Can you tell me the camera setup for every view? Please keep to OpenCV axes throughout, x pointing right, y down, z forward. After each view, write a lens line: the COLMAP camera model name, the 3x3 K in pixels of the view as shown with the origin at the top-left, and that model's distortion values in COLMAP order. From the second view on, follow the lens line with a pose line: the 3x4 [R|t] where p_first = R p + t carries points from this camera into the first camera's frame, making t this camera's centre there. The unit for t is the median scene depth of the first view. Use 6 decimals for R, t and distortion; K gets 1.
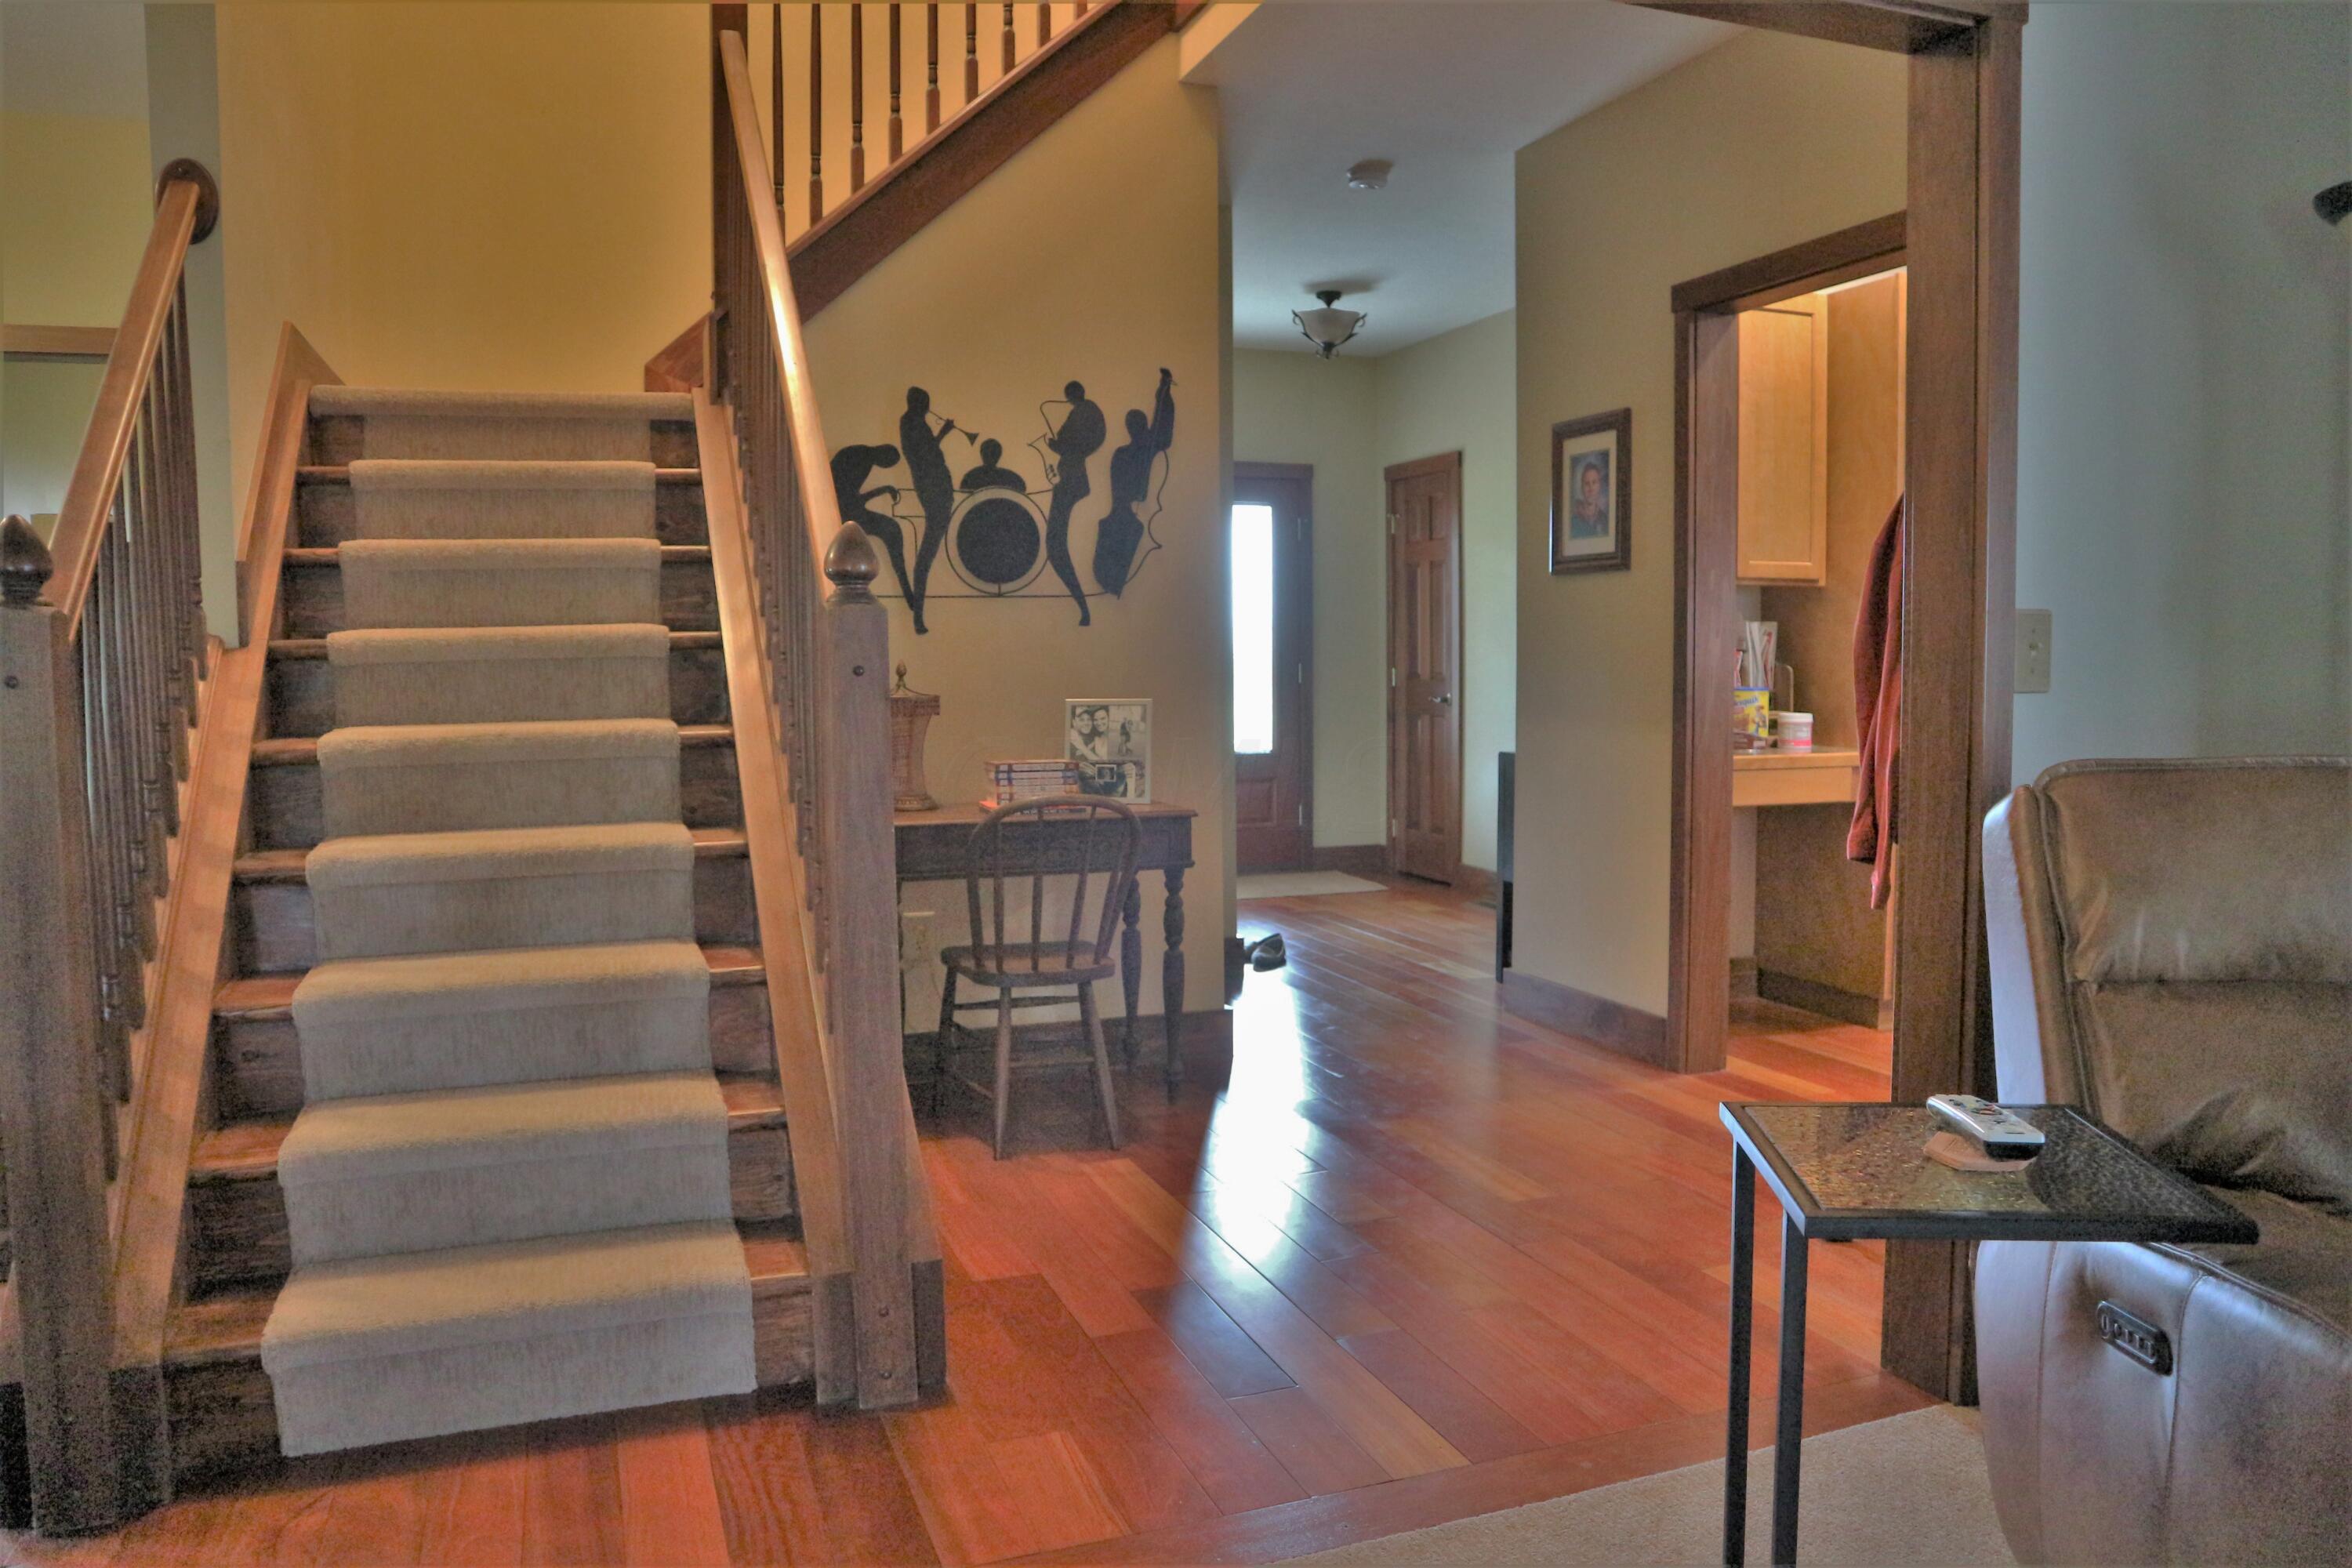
lens RADIAL K [[1630.5, 0, 1176.0], [0, 1630.5, 784.0], [0, 0, 1]] dist [-0.142324, 0.098048]
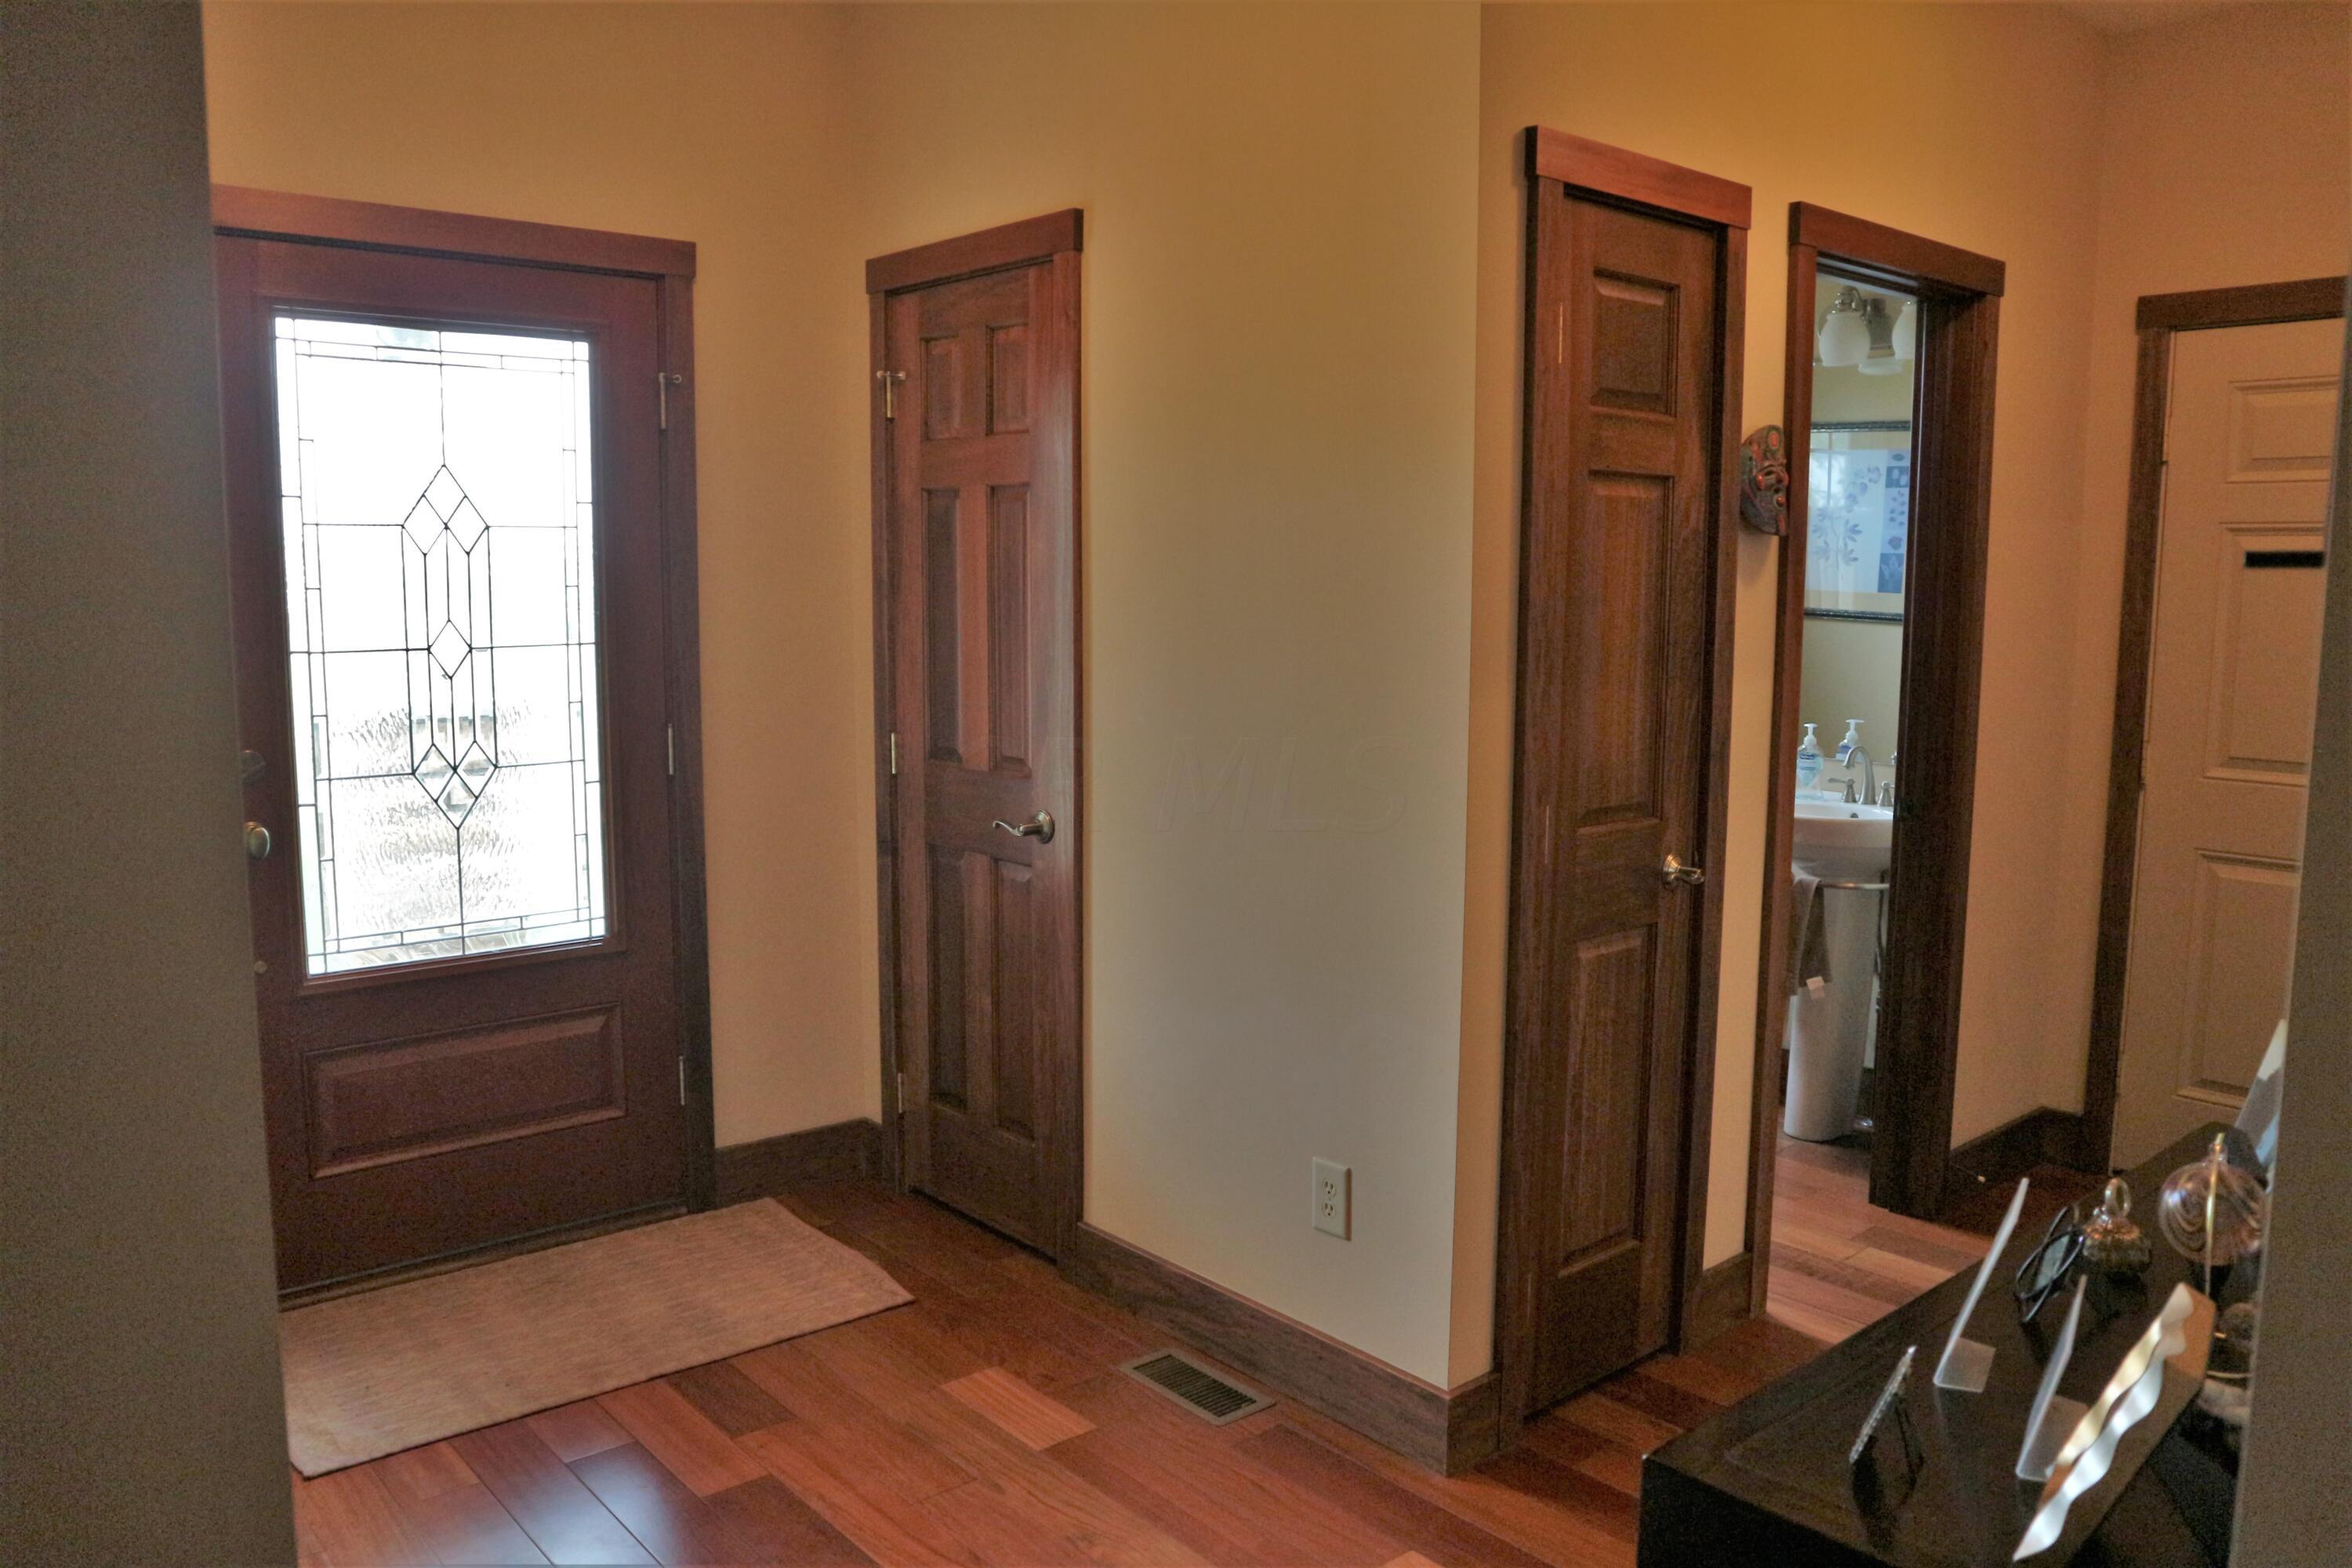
lens RADIAL K [[1745.9, 0, 1176.0], [0, 1745.9, 784.0], [0, 0, 1]] dist [-0.072498, 0.003236]
pose [[0.939657, -0.026455, 0.341093, 0.089679], [0.011619, 0.998898, 0.045465, -0.150859], [-0.341920, -0.038758, 0.938930, 1.050925]]
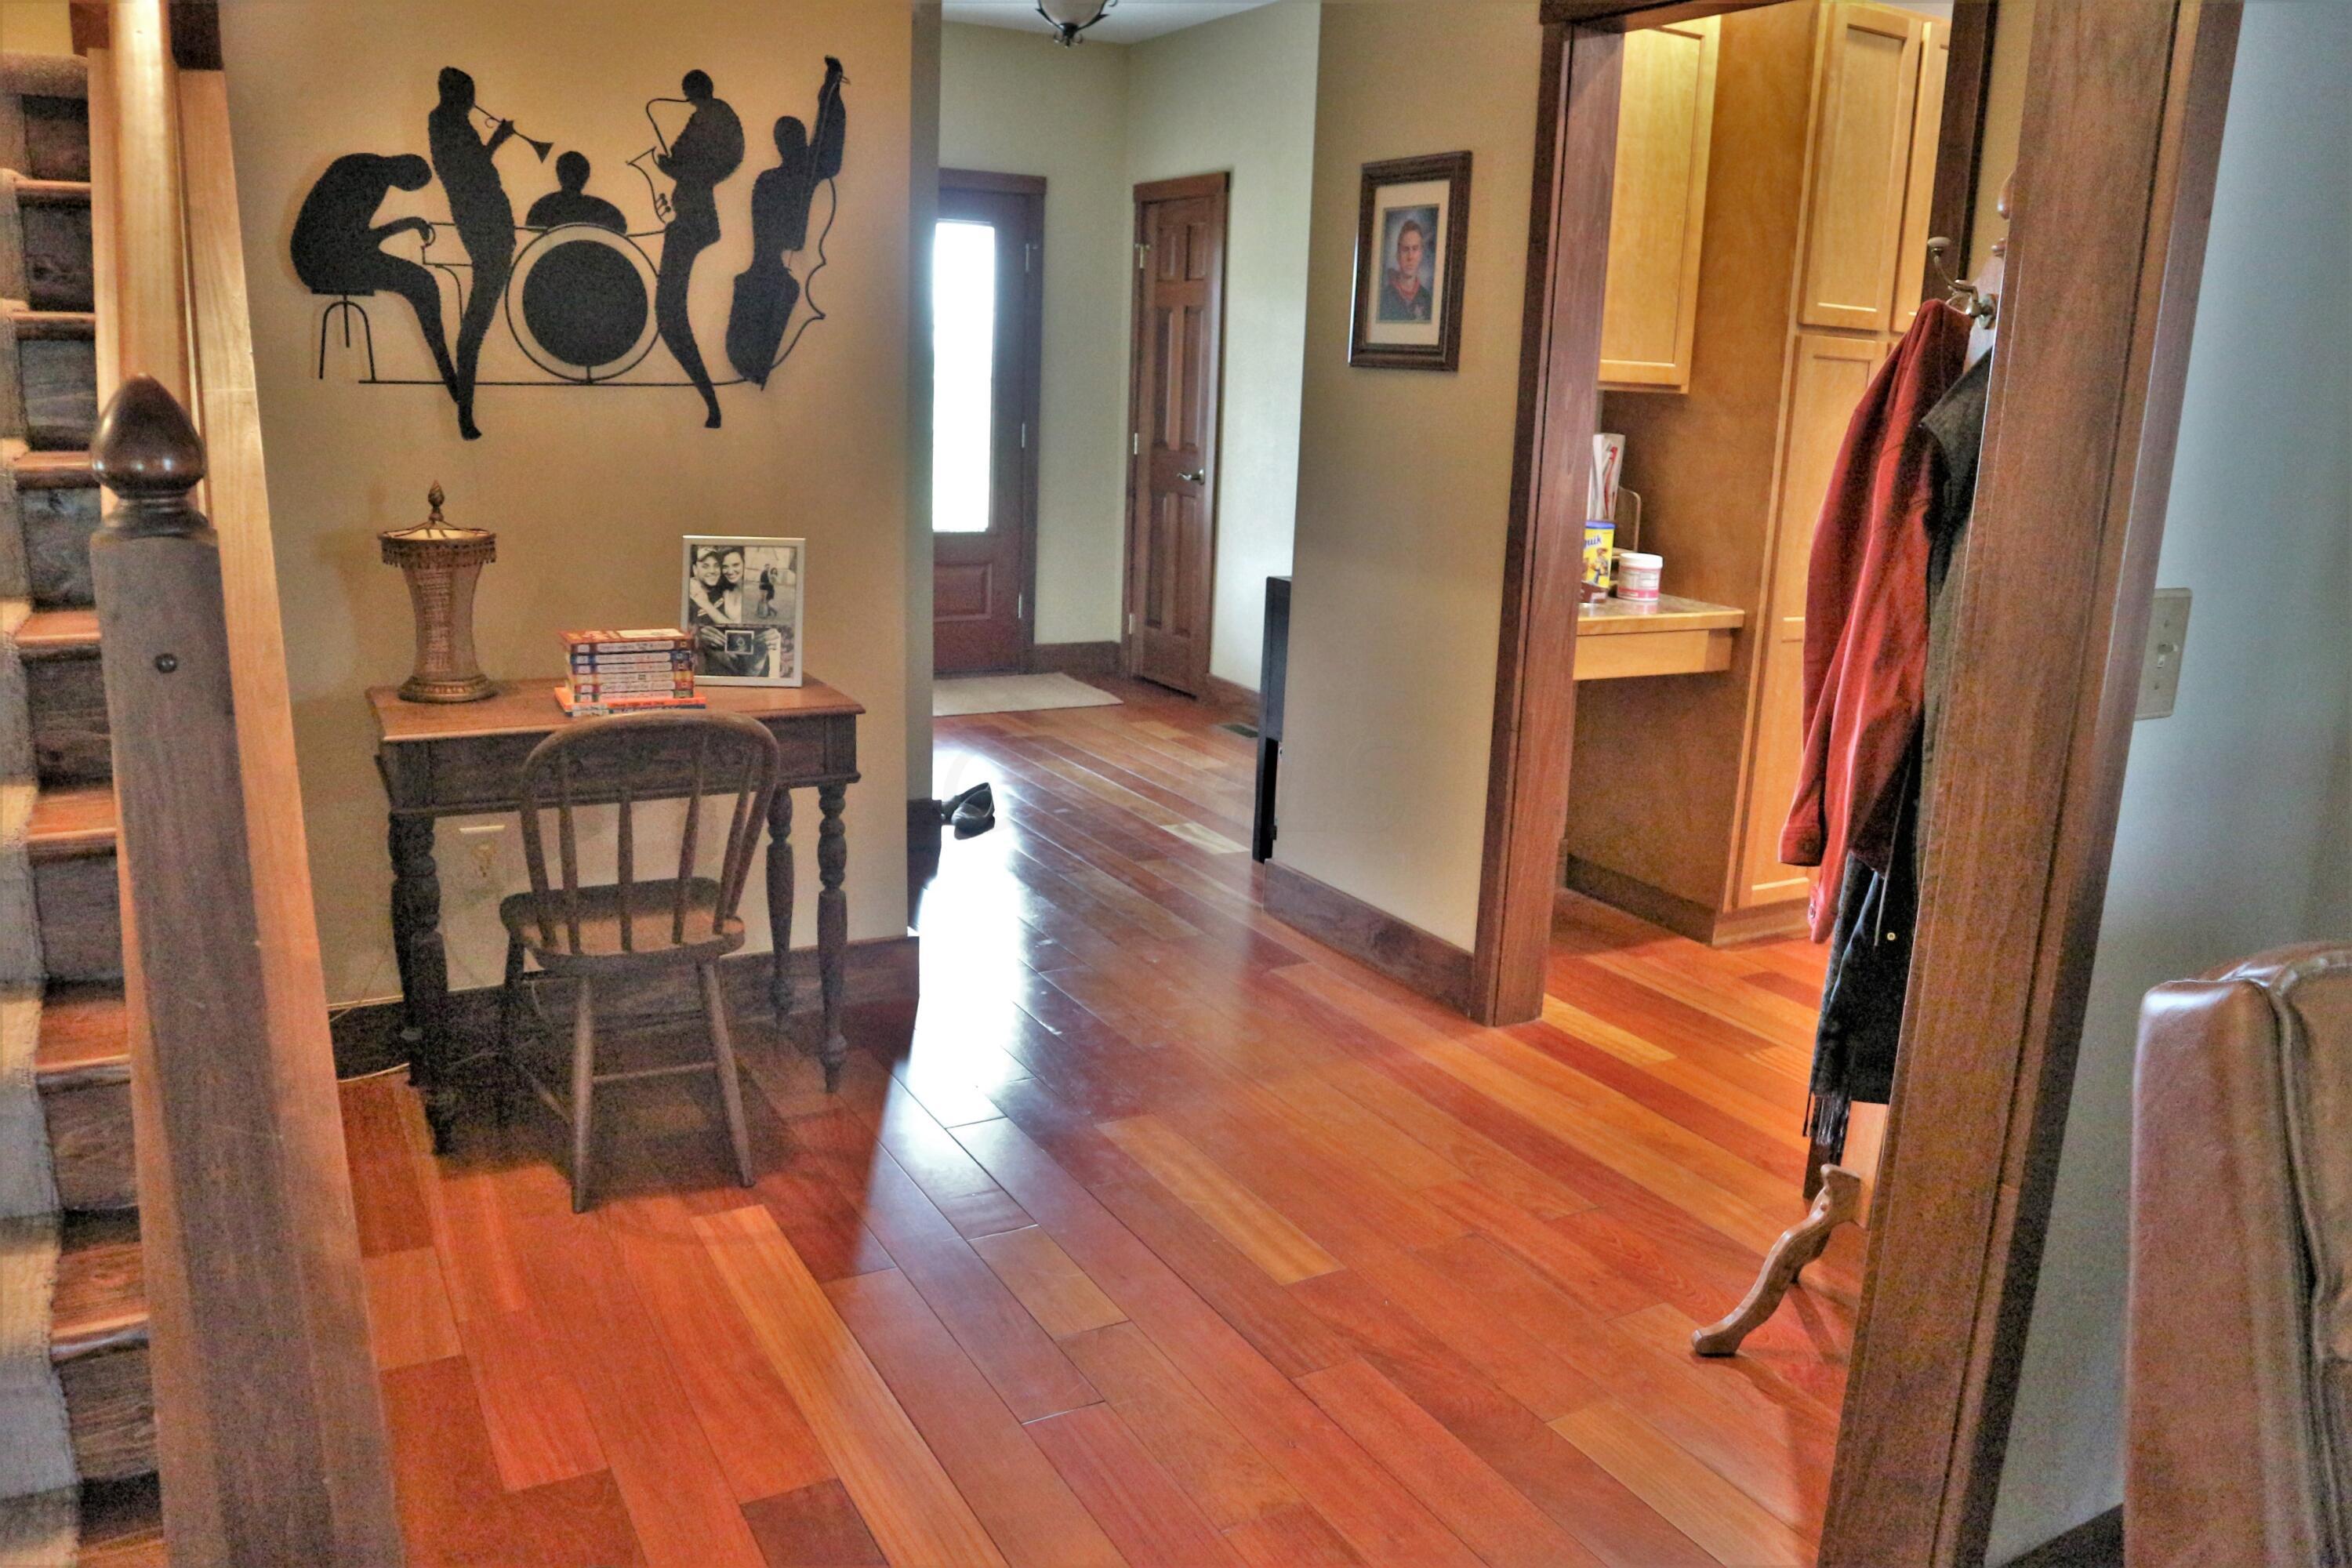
lens RADIAL K [[1727.5, 0, 1176.0], [0, 1727.5, 784.0], [0, 0, 1]] dist [-0.126328, 0.077768]
pose [[0.986630, 0.006854, 0.162830, 0.023080], [-0.033280, 0.986535, 0.160127, -0.068803], [-0.159540, -0.163405, 0.973574, 0.215137]]
